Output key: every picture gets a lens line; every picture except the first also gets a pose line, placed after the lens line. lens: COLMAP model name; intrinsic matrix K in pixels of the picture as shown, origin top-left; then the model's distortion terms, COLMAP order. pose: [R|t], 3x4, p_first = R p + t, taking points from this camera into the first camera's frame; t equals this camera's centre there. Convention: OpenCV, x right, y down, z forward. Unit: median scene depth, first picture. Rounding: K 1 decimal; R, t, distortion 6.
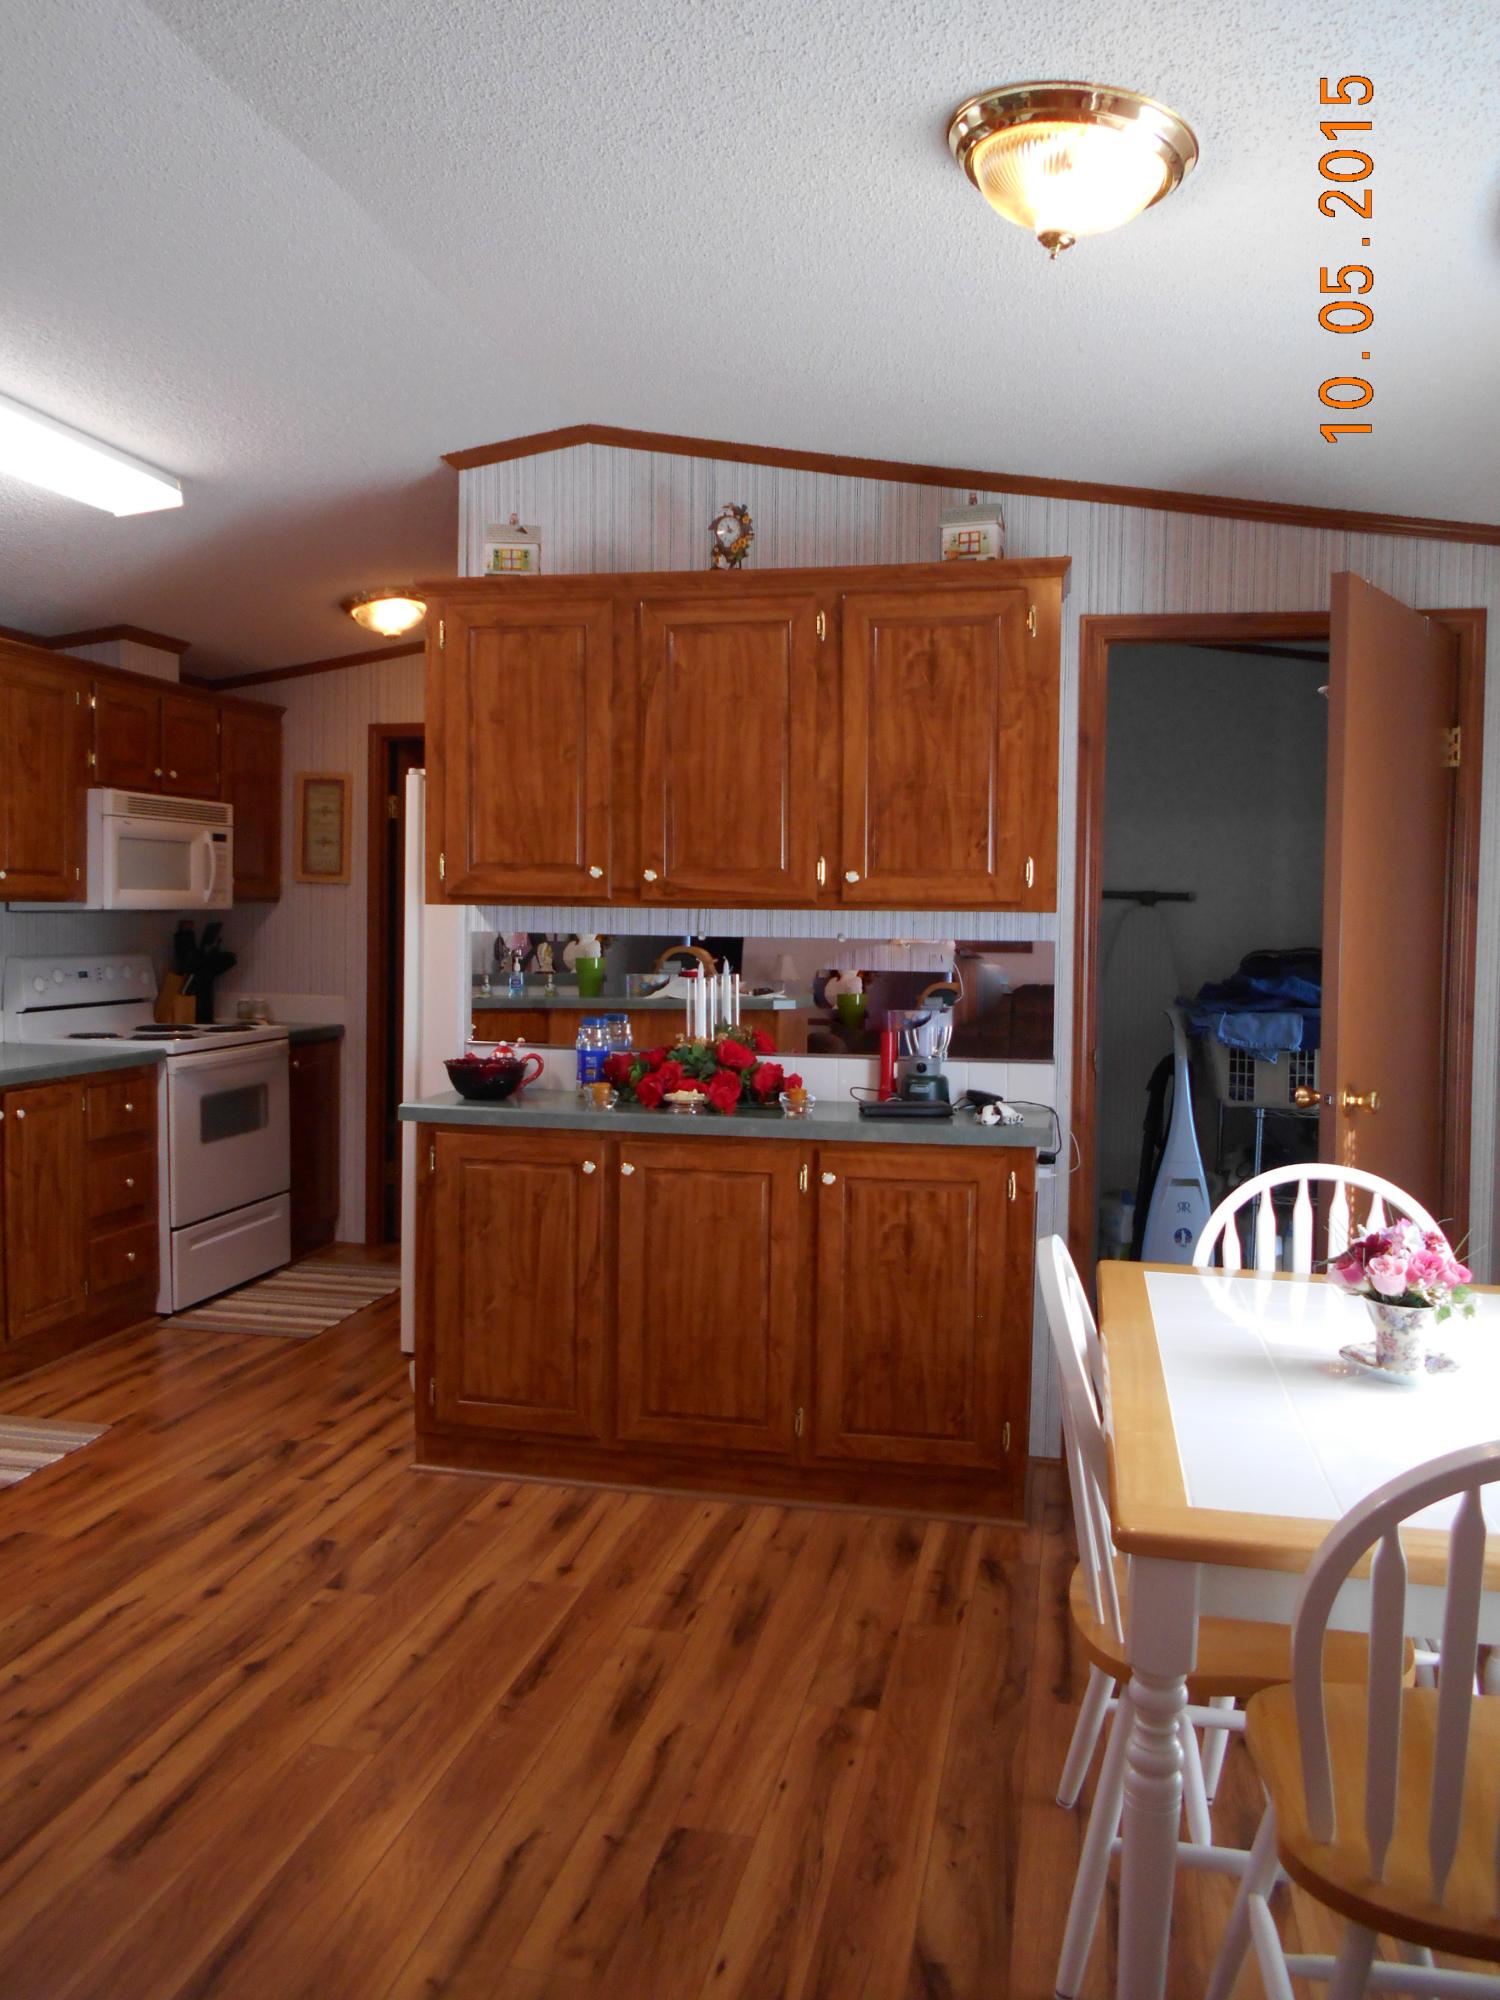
lens RADIAL K [[1568.3, 0, 751.0], [0, 1568.3, 995.9], [0, 0, 1]] dist [-0.051290, 0.065159]
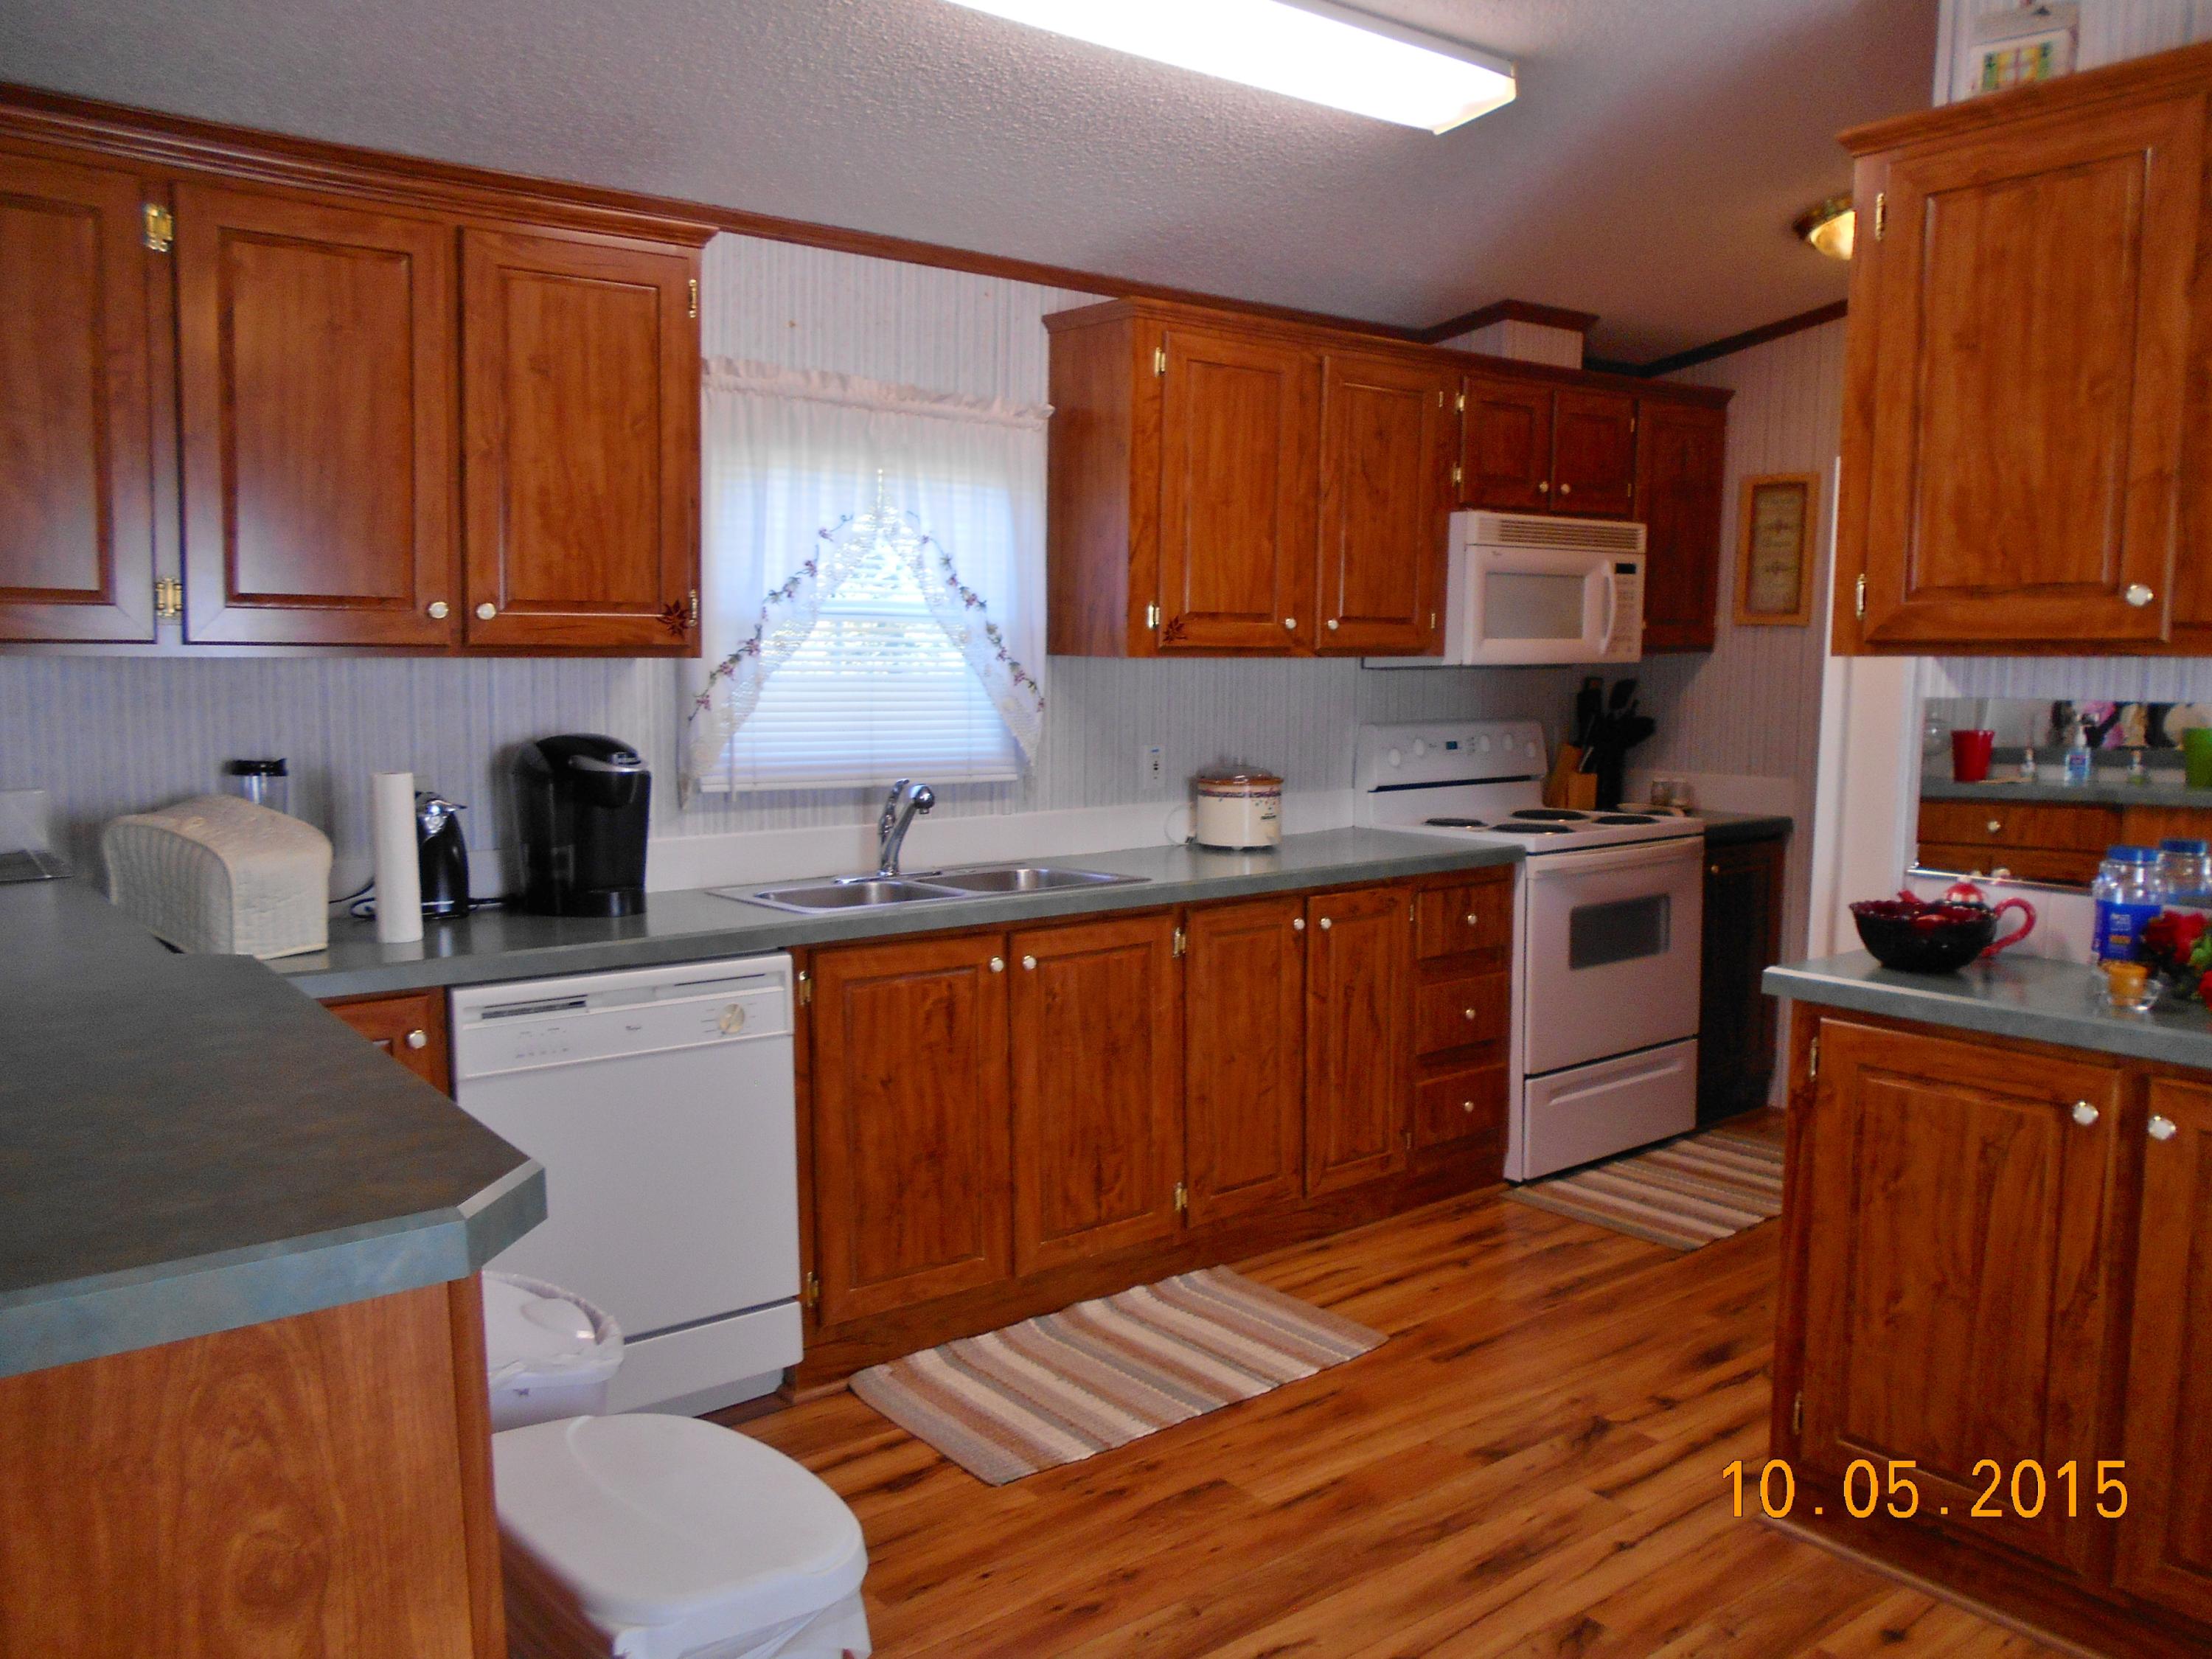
lens RADIAL K [[1734.6, 0, 1111.1], [0, 1734.6, 870.3], [0, 0, 1]] dist [-0.051290, 0.065159]
pose [[0.772395, 0.061528, -0.632155, 0.011945], [-0.018596, 0.997061, 0.074324, -0.017852], [0.634870, -0.045651, 0.771269, 0.264201]]
